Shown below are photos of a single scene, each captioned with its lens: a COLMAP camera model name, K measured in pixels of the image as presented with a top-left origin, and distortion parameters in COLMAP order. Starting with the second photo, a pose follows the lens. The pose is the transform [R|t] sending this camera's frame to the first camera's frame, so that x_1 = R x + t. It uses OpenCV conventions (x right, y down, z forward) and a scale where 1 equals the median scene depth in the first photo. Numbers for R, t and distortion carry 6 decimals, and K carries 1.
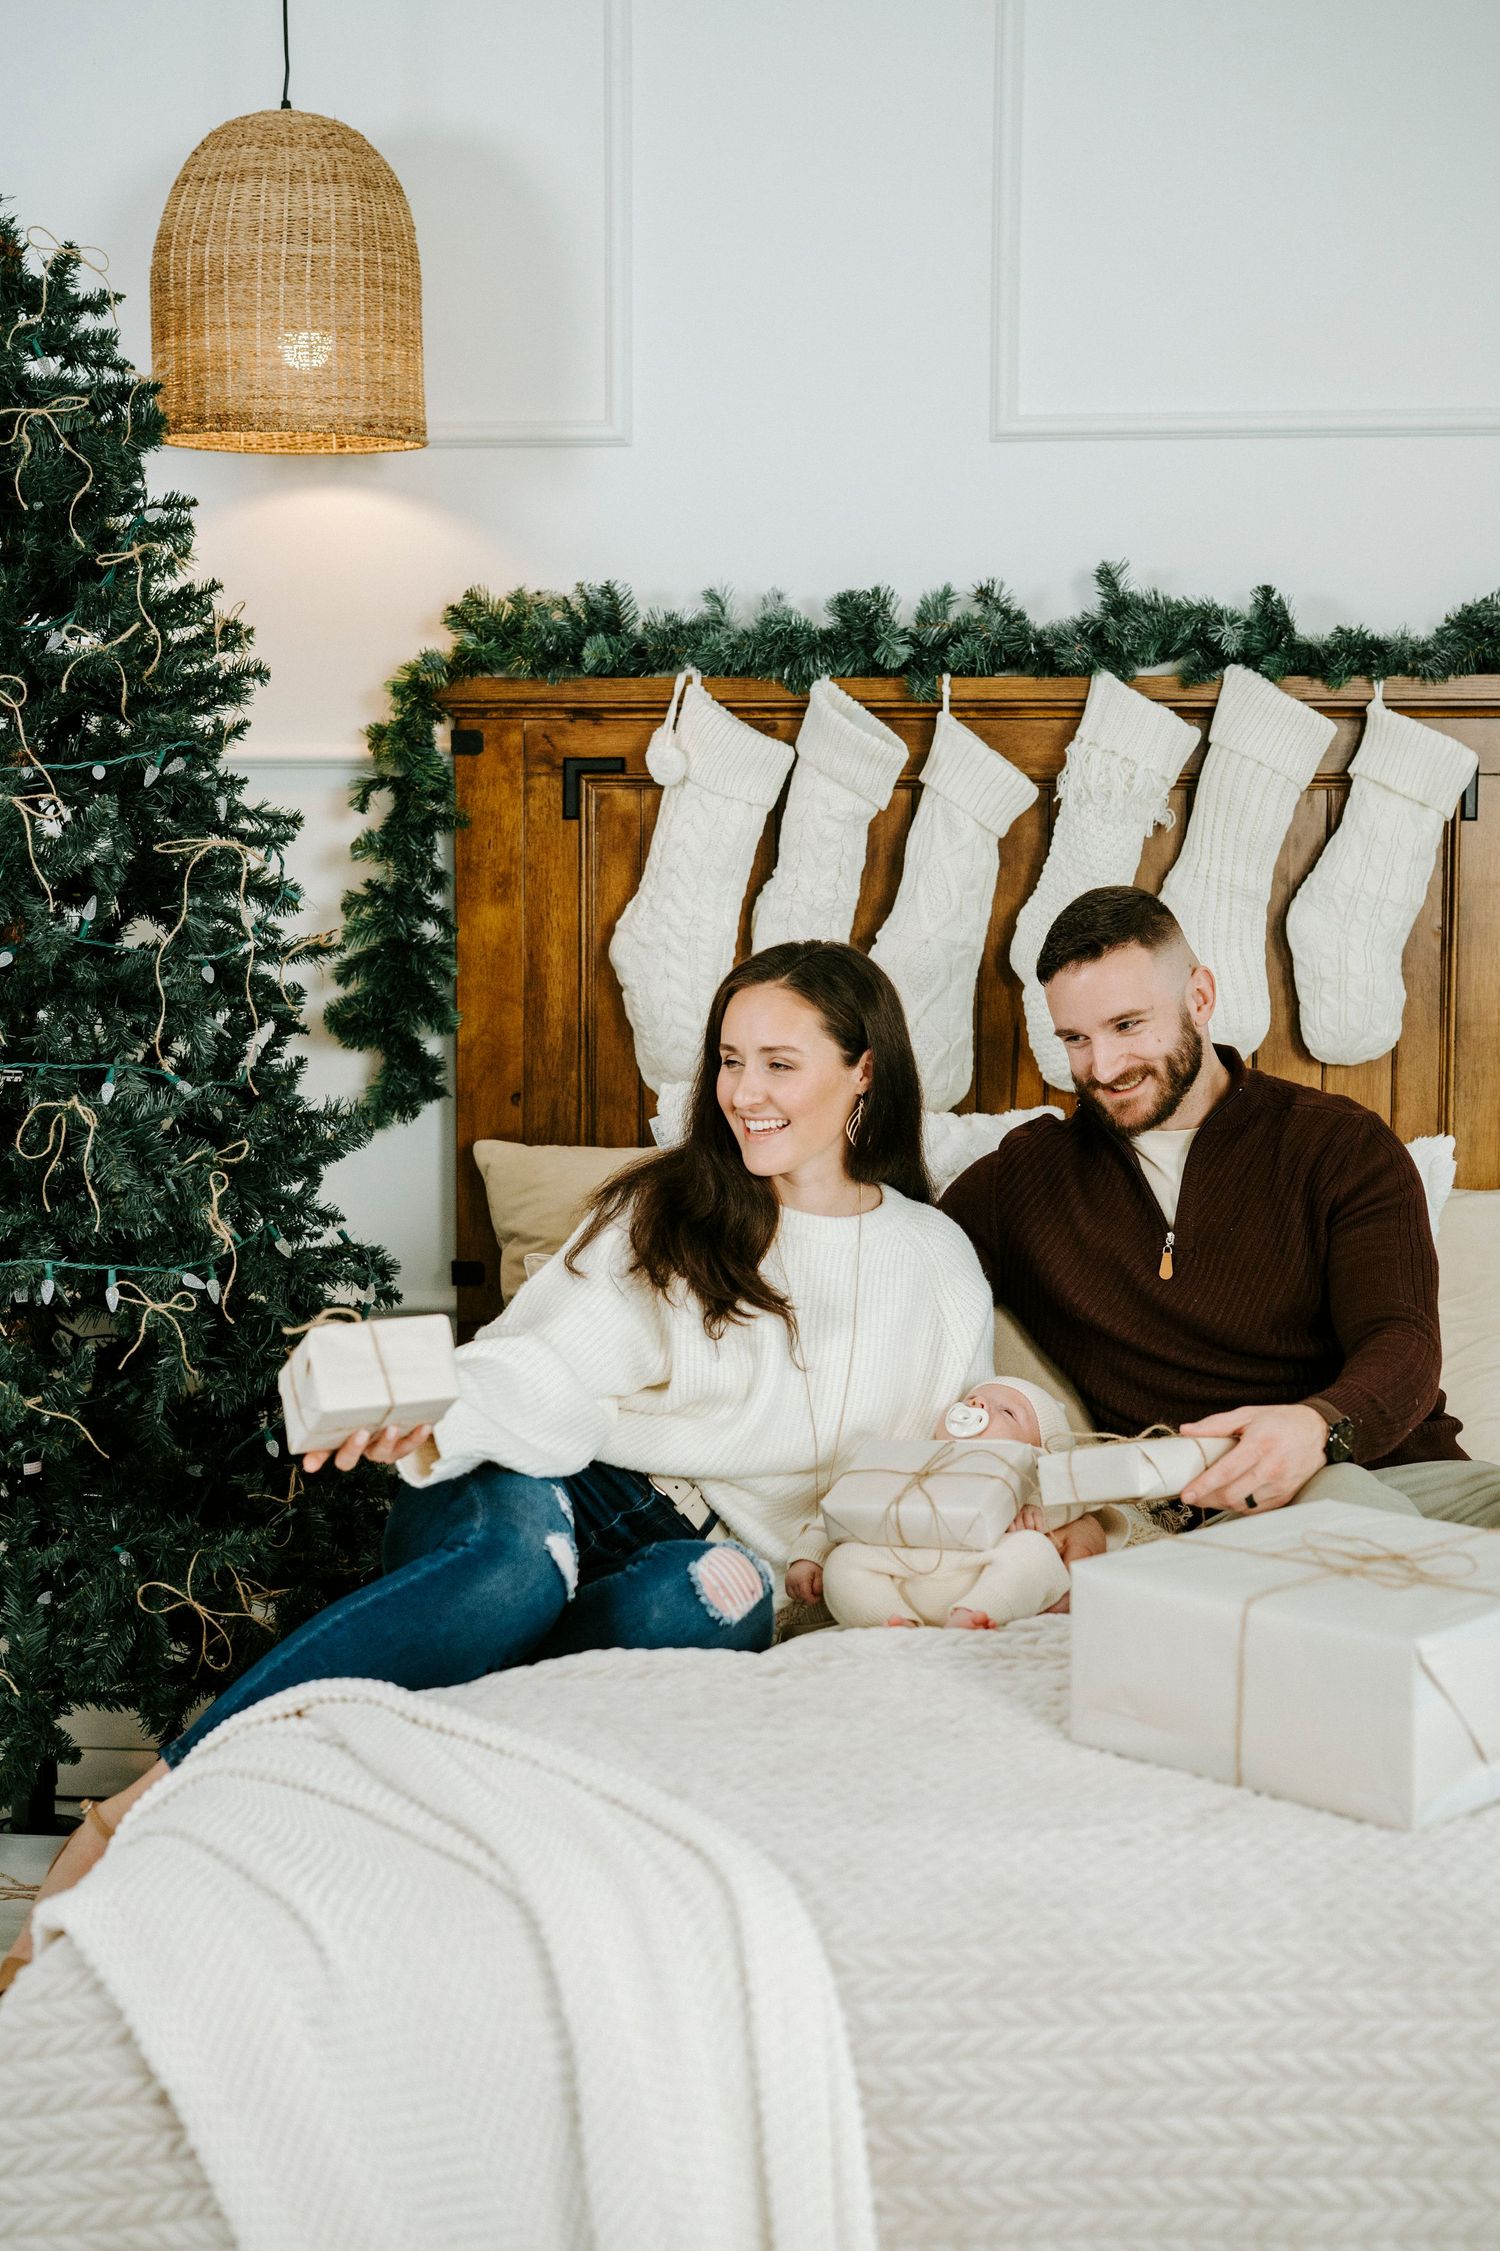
lens RADIAL K [[3212.0, 0, 732.6], [0, 3212.0, 1119.2], [0, 0, 1]] dist [-0.001400, 0.066556]
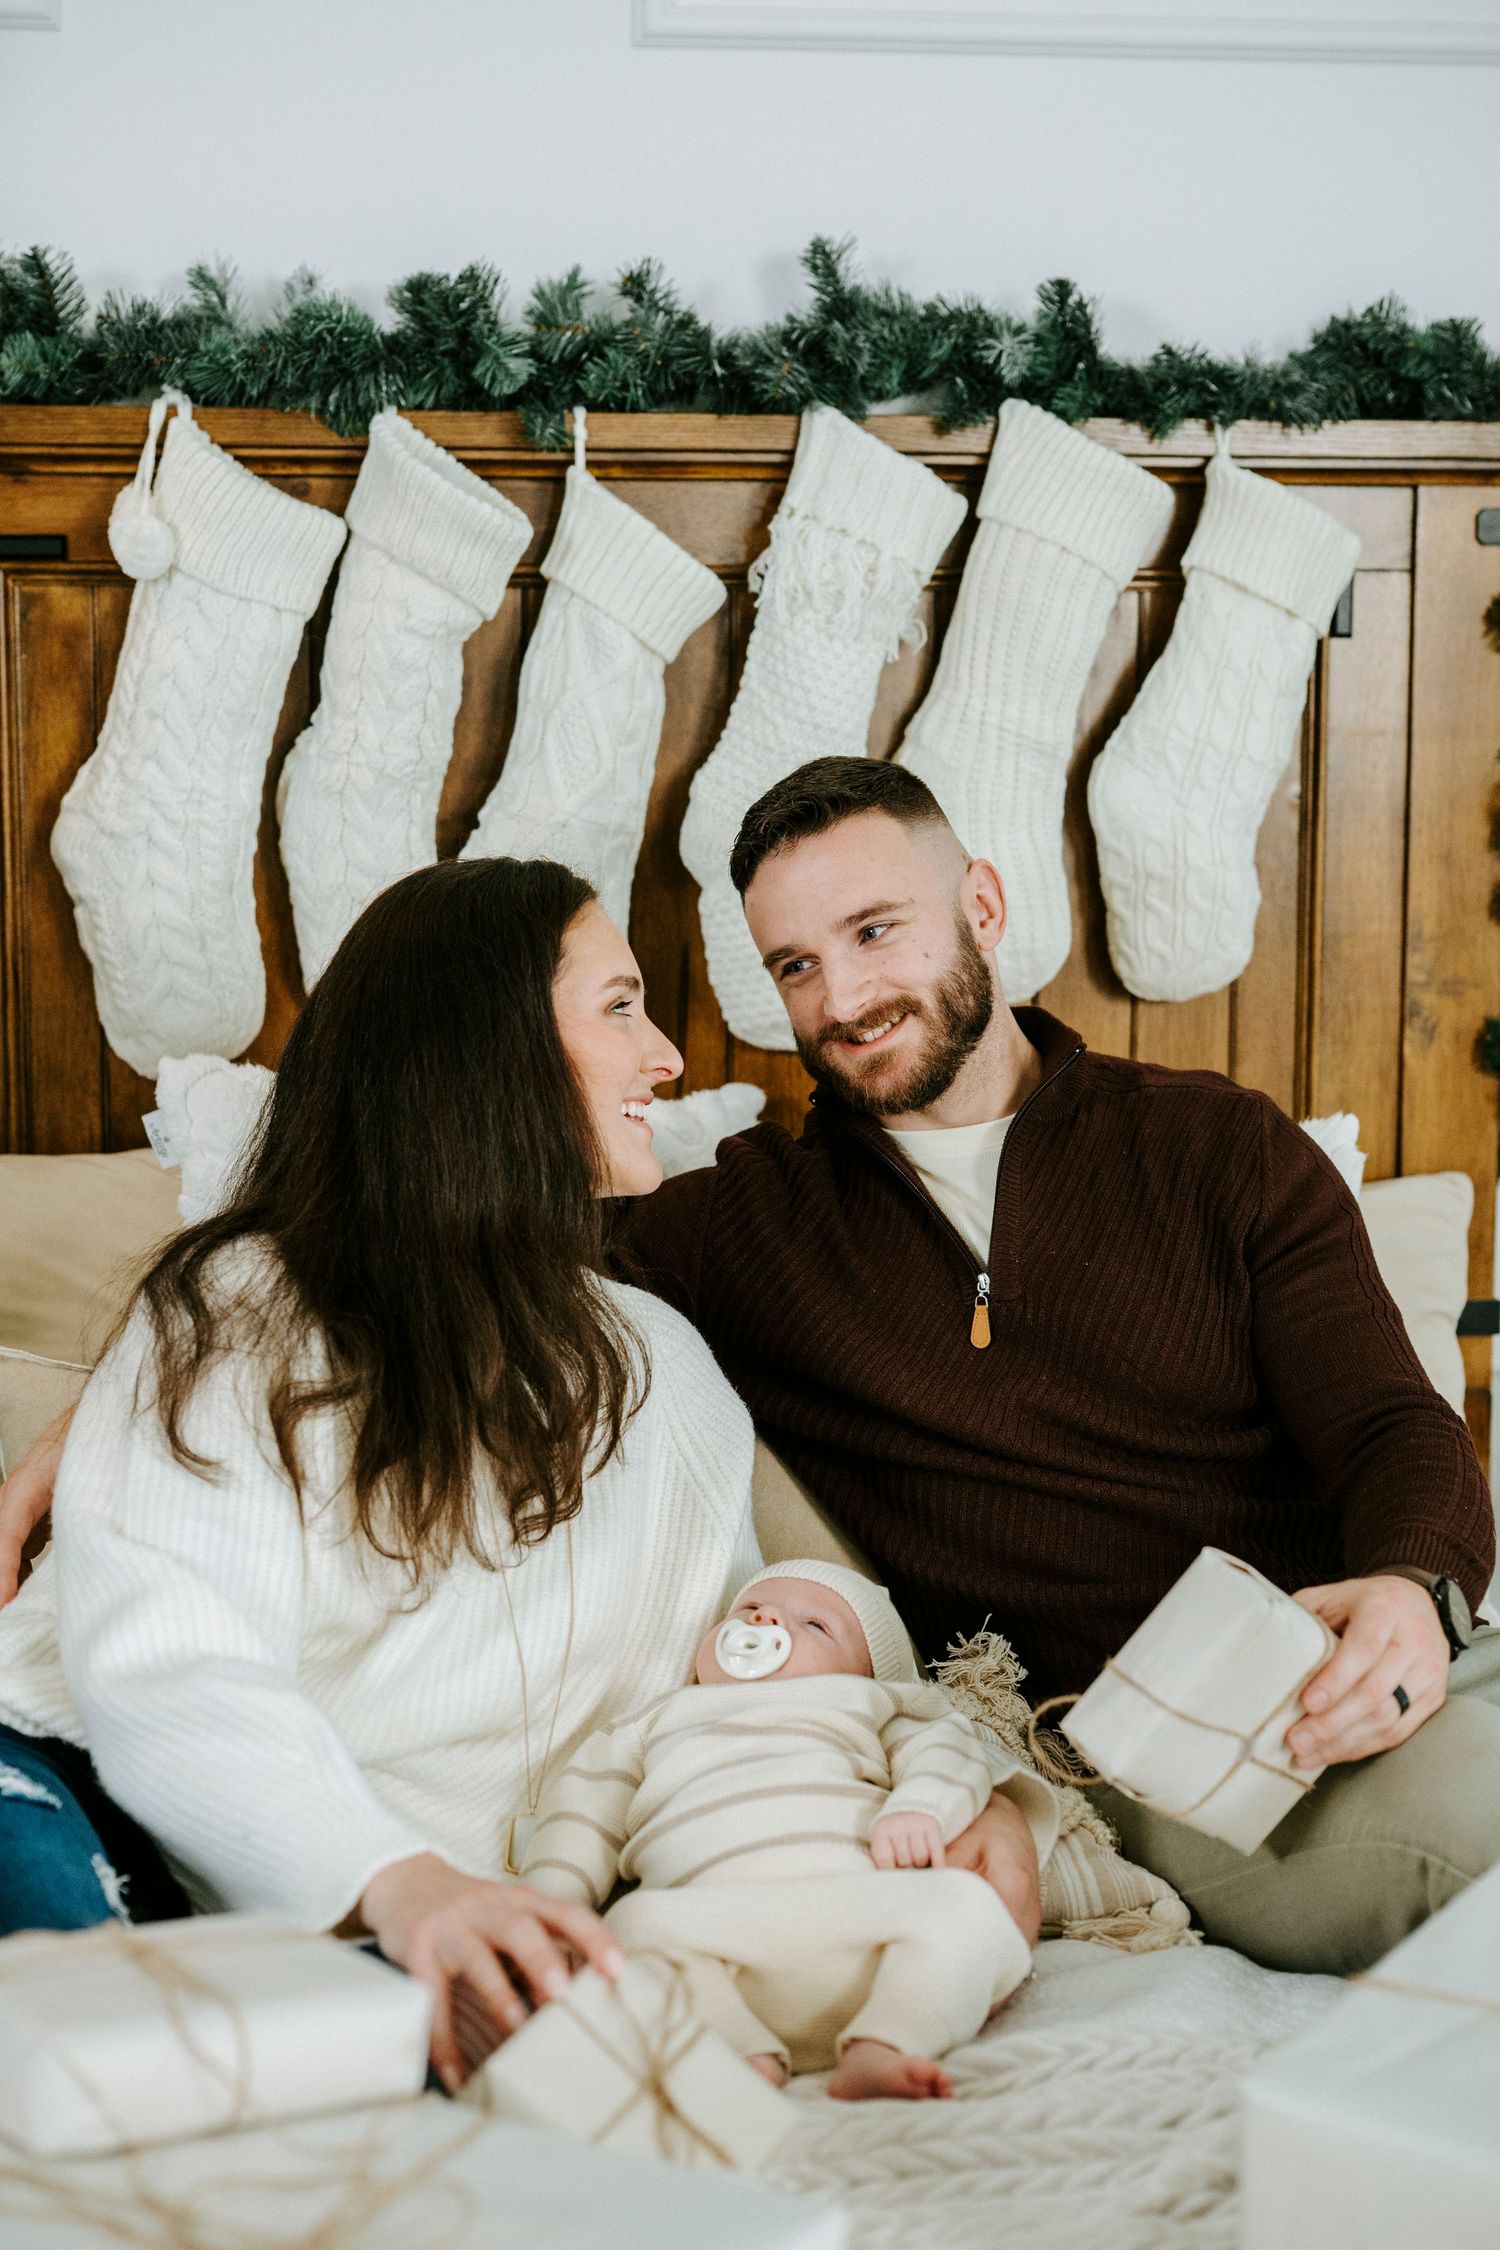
lens RADIAL K [[3287.1, 0, 667.3], [0, 3287.1, 1126.5], [0, 0, 1]] dist [-0.008582, 0.151924]
pose [[0.973212, -0.031016, 0.227809, -0.071055], [0.020672, 0.998650, 0.047652, -0.025821], [-0.228979, -0.041667, 0.972539, 0.350552]]
